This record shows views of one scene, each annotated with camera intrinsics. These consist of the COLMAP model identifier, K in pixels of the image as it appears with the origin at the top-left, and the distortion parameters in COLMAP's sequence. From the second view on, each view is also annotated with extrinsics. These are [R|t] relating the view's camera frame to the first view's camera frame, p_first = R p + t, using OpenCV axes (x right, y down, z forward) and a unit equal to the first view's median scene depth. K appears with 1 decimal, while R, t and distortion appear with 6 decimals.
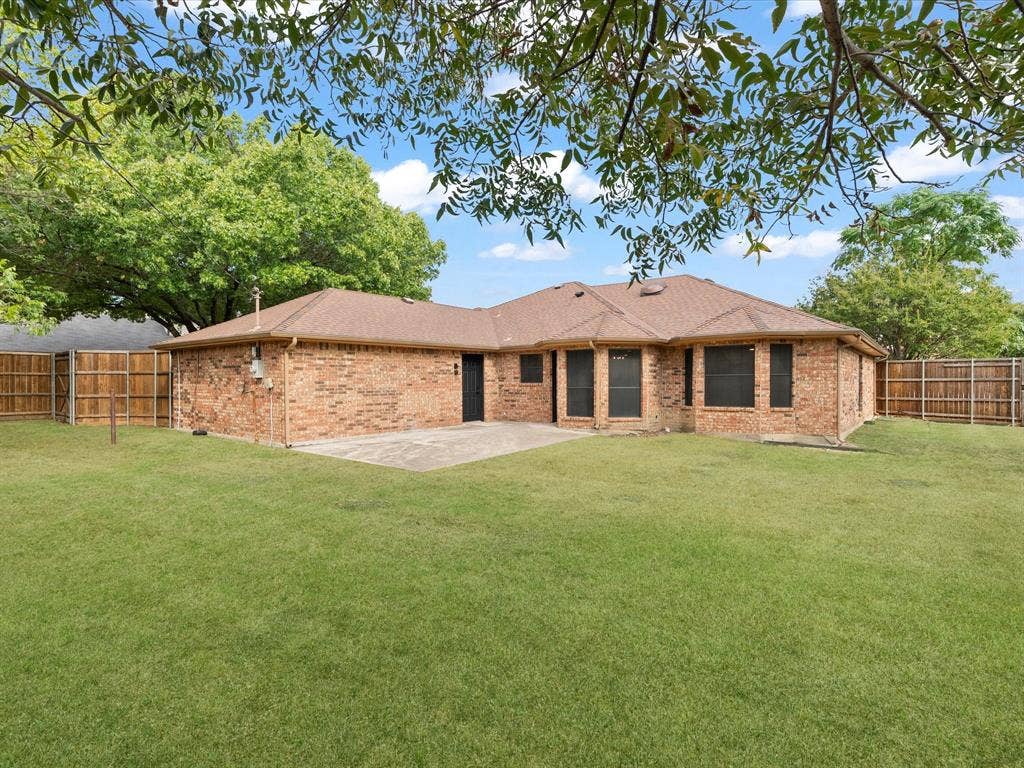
lens RADIAL K [[517.3, 0, 512.0], [0, 517.3, 384.0], [0, 0, 1]] dist [-0.000101, 0.000401]
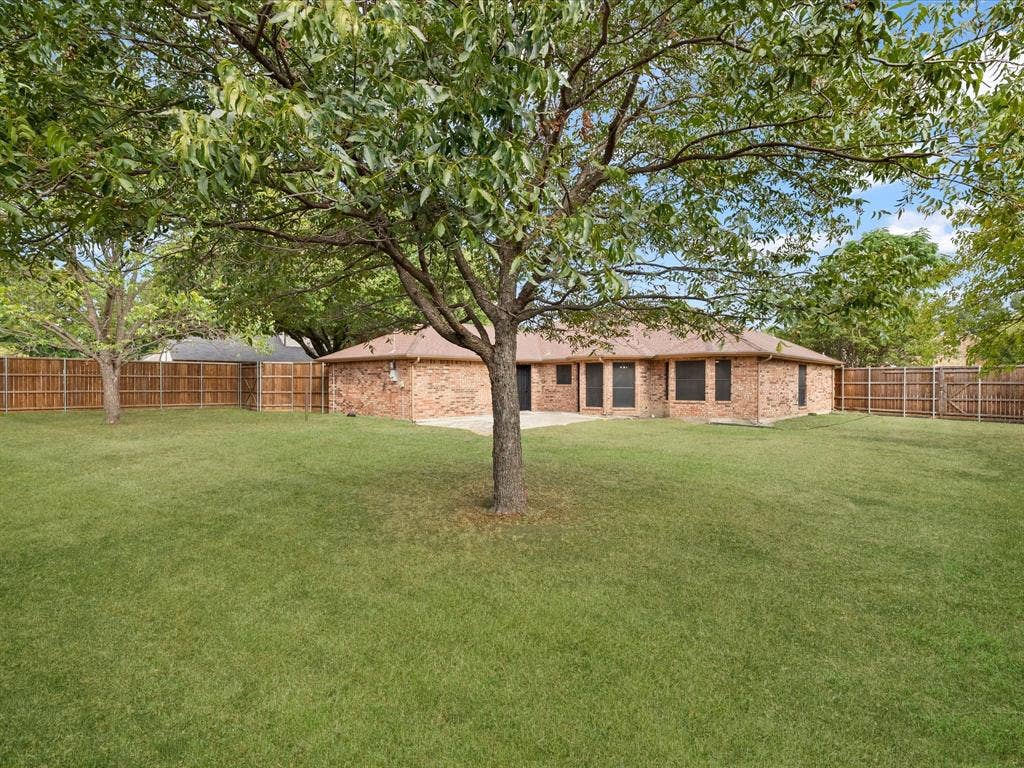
lens RADIAL K [[517.3, 0, 512.0], [0, 517.3, 384.0], [0, 0, 1]] dist [-0.000101, 0.000401]
pose [[0.995159, 0.003071, -0.098230, 0.041202], [-0.003295, 0.999992, -0.002115, 0.000151], [0.098223, 0.002428, 0.995161, -0.527414]]
